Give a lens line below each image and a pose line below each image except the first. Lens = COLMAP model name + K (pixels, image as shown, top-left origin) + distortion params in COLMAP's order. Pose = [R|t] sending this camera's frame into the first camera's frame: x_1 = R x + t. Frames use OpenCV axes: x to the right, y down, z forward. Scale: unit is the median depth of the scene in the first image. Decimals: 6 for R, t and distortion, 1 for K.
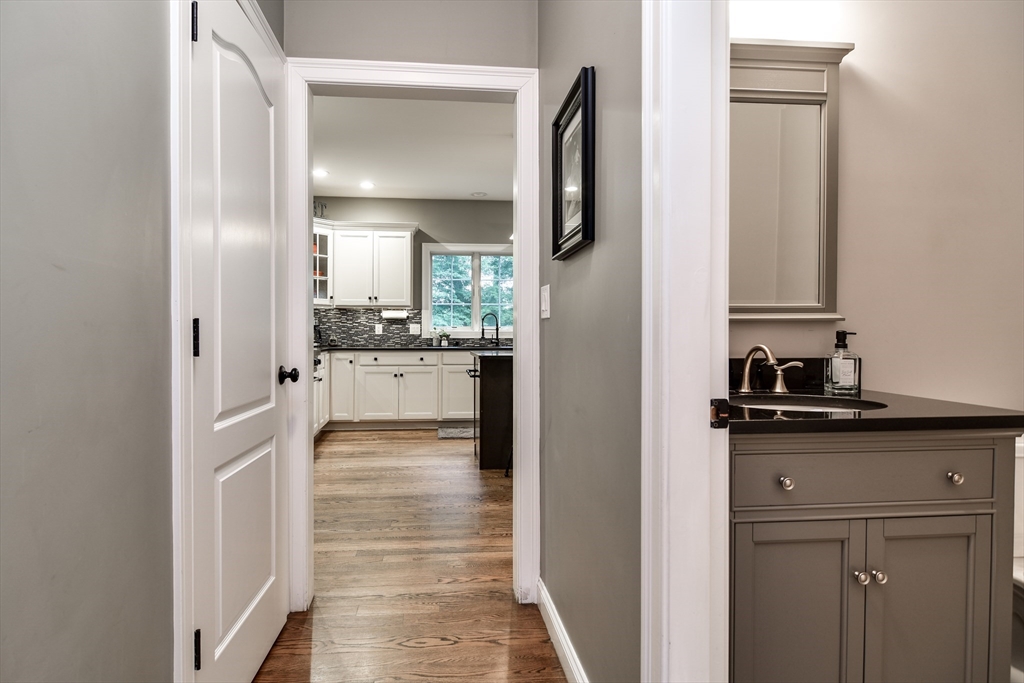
lens RADIAL K [[545.2, 0, 473.7], [0, 545.2, 339.0], [0, 0, 1]] dist [0.004657, -0.009515]
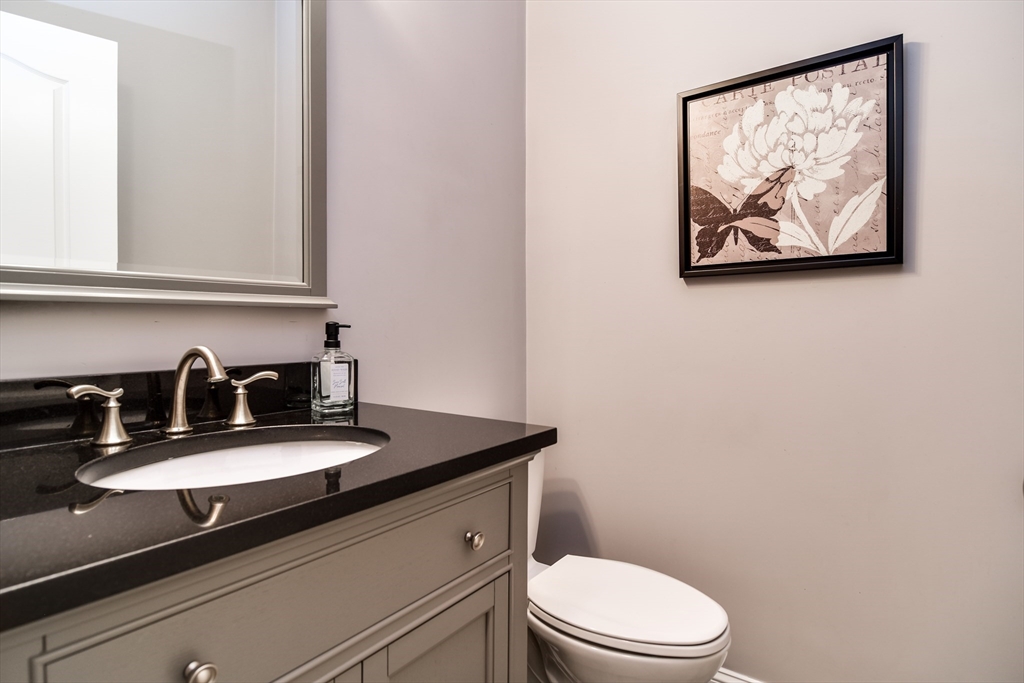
lens RADIAL K [[545.2, 0, 506.4], [0, 545.2, 337.3], [0, 0, 1]] dist [0.004657, -0.009515]
pose [[0.639436, -0.010522, 0.768772, 0.285813], [0.004586, 0.999941, 0.009872, -0.001750], [-0.768830, -0.002786, 0.639447, 0.391066]]
